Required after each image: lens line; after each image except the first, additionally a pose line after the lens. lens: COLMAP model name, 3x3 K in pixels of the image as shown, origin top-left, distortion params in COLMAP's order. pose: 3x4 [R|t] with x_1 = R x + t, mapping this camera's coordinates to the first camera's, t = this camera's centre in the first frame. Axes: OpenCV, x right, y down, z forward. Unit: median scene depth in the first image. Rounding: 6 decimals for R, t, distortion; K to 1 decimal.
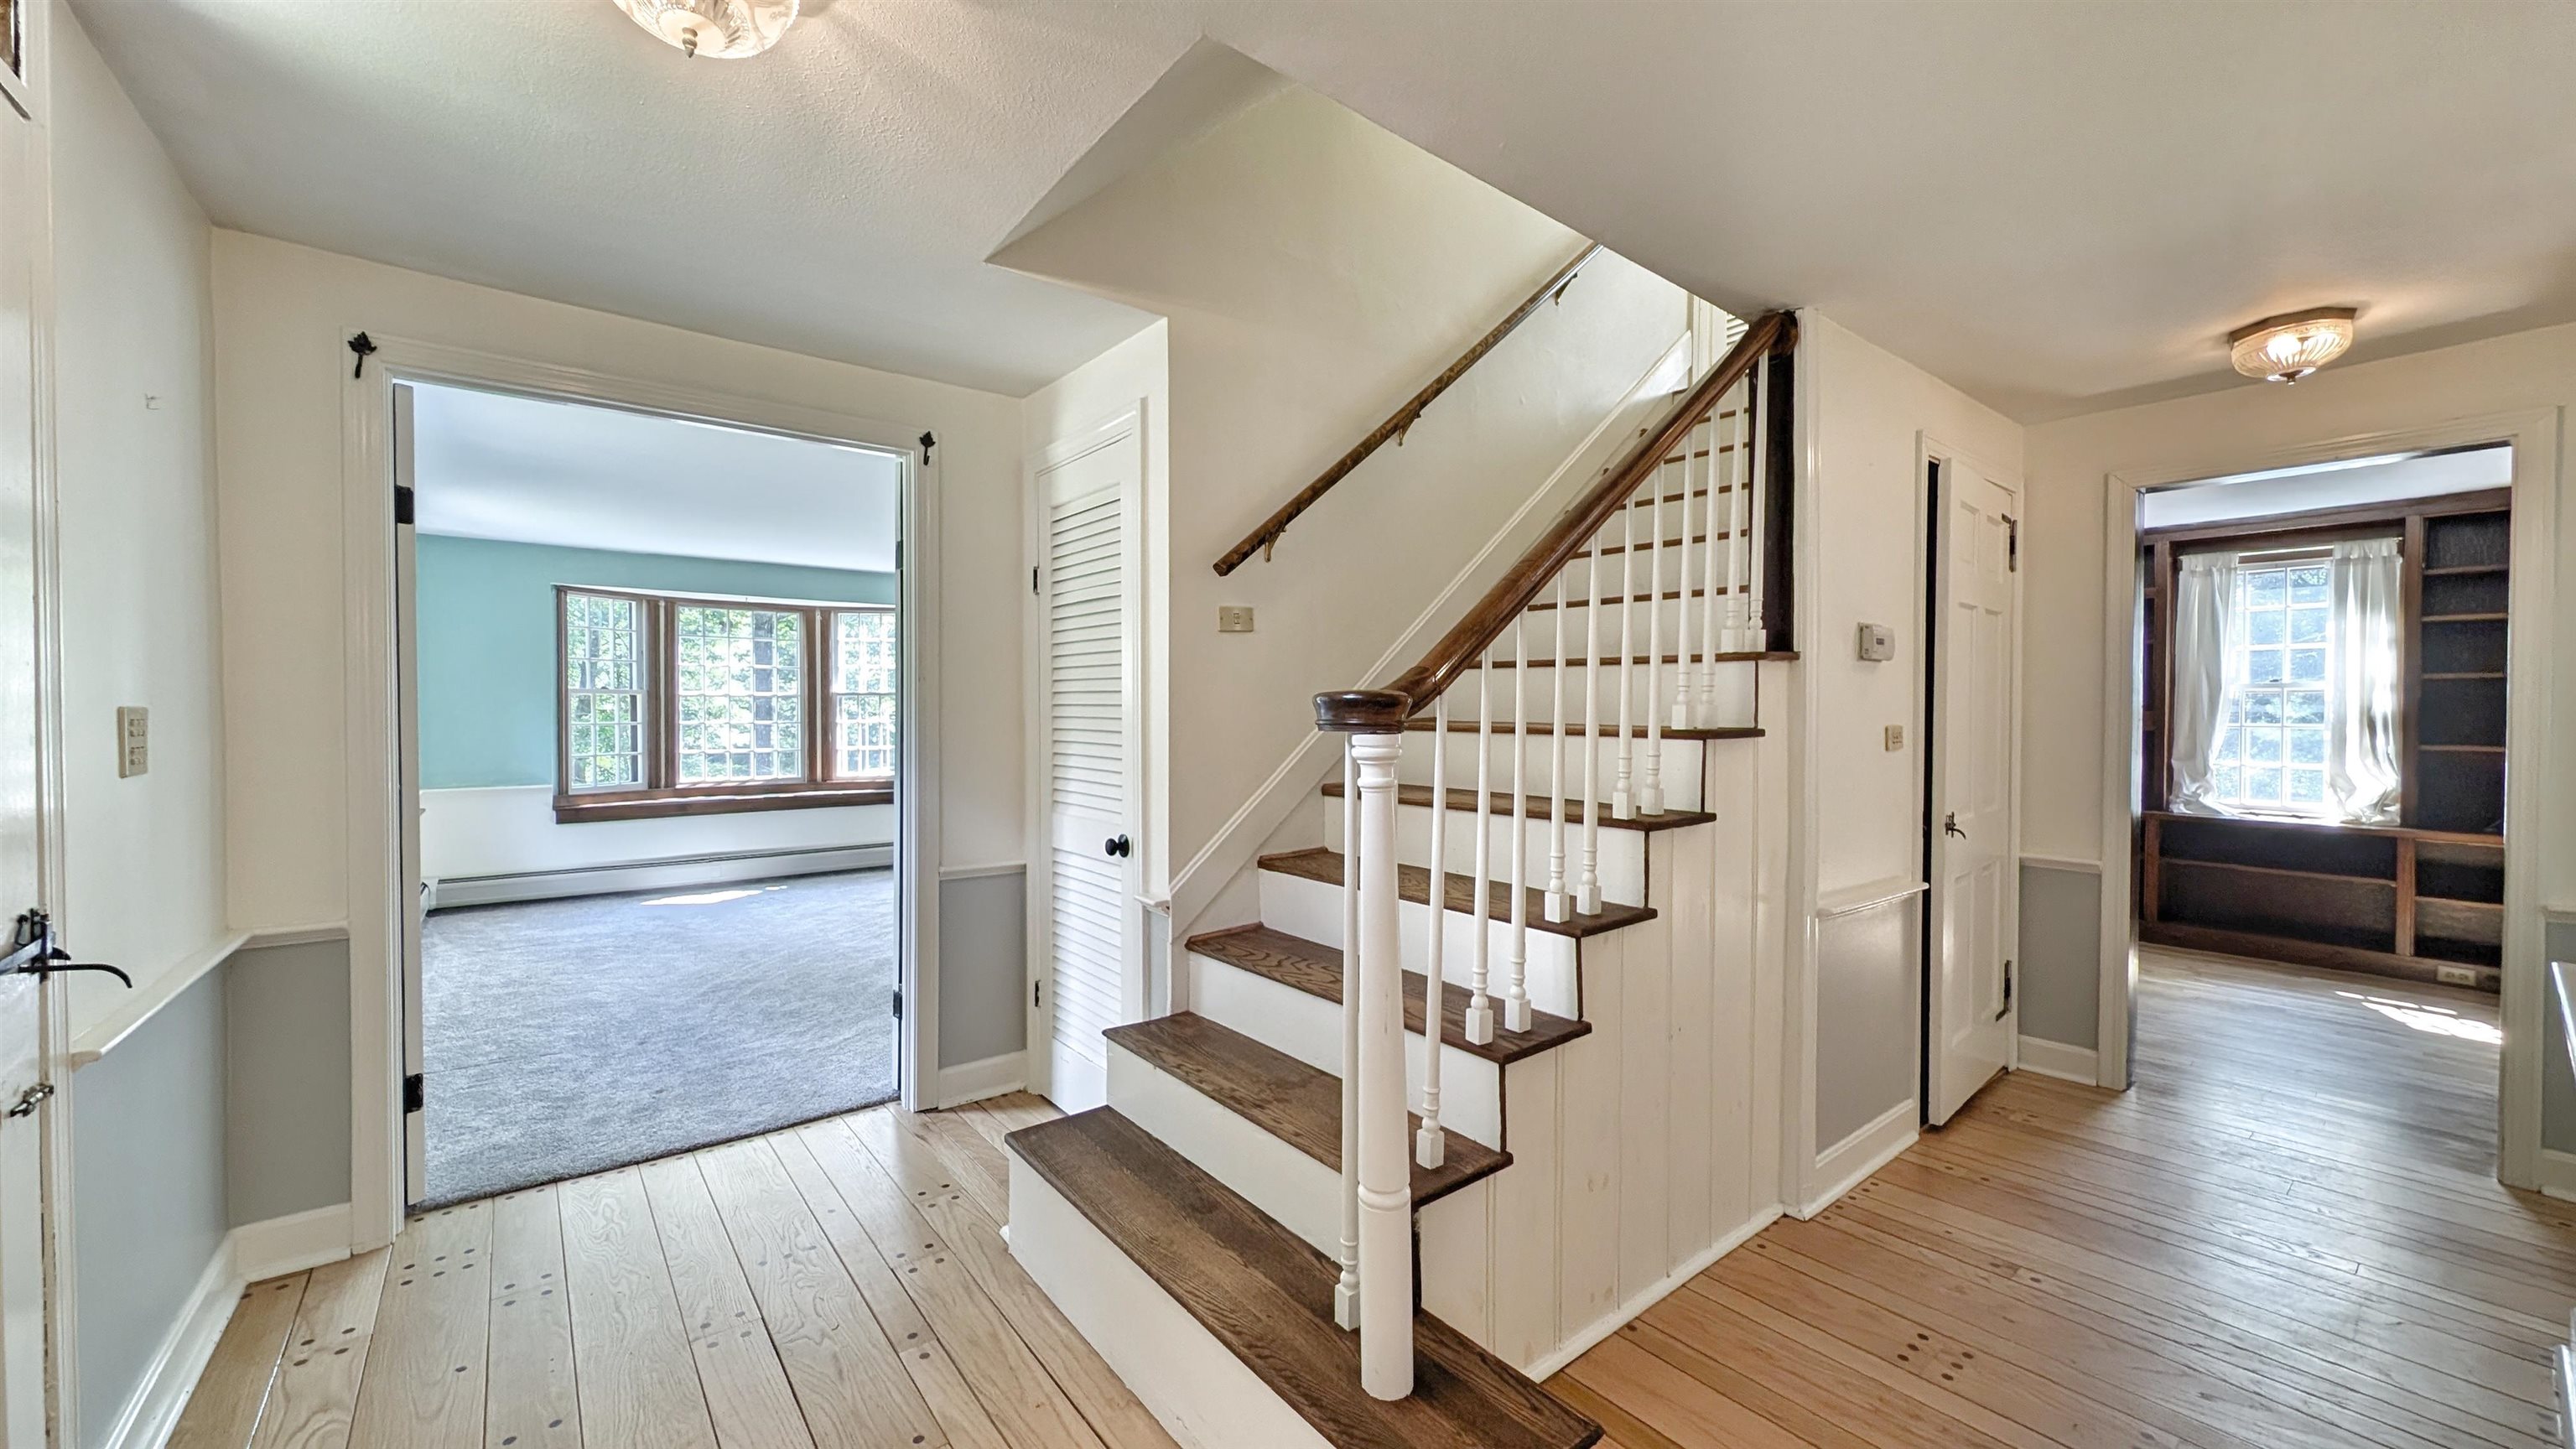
lens RADIAL K [[974.9, 0, 1292.1], [0, 974.9, 714.8], [0, 0, 1]] dist [0.000275, -0.000236]
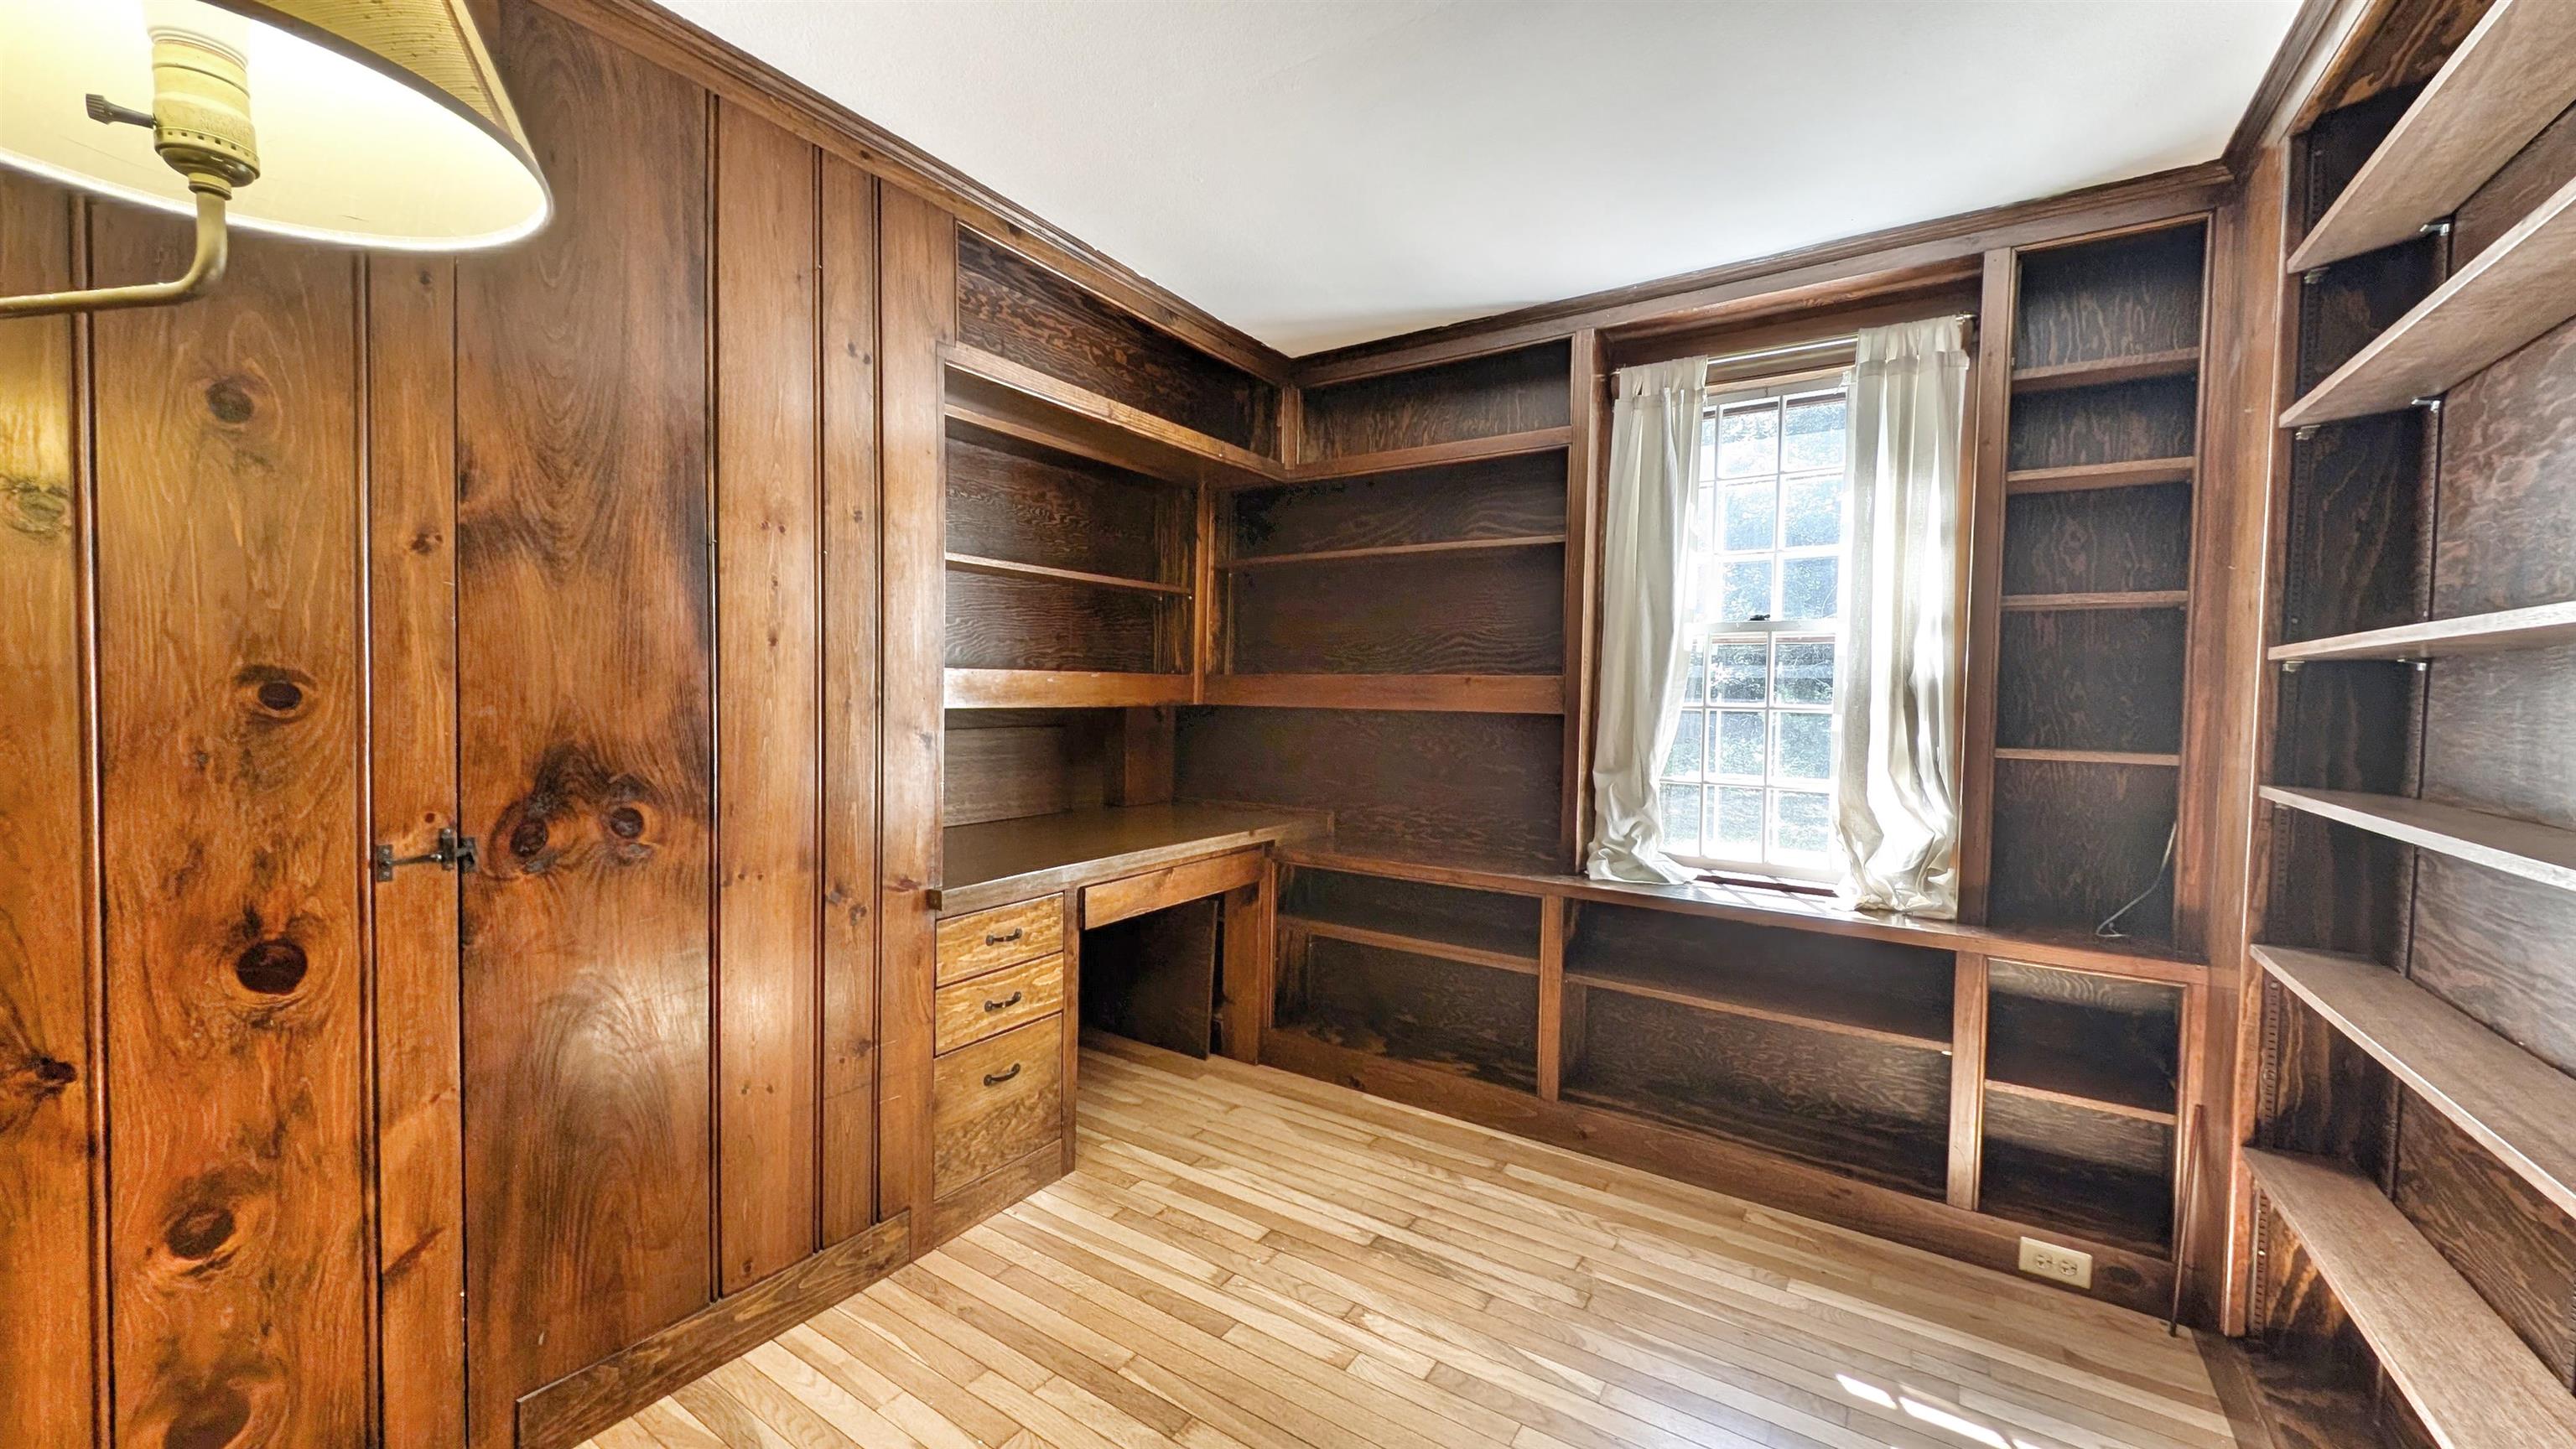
lens RADIAL K [[974.9, 0, 1279.0], [0, 974.9, 720.9], [0, 0, 1]] dist [0.000275, -0.000236]
pose [[0.951596, -0.013270, 0.307065, 0.655833], [-0.000045, 0.999061, 0.043314, -0.002215], [-0.307351, -0.041232, 0.950702, 0.631913]]
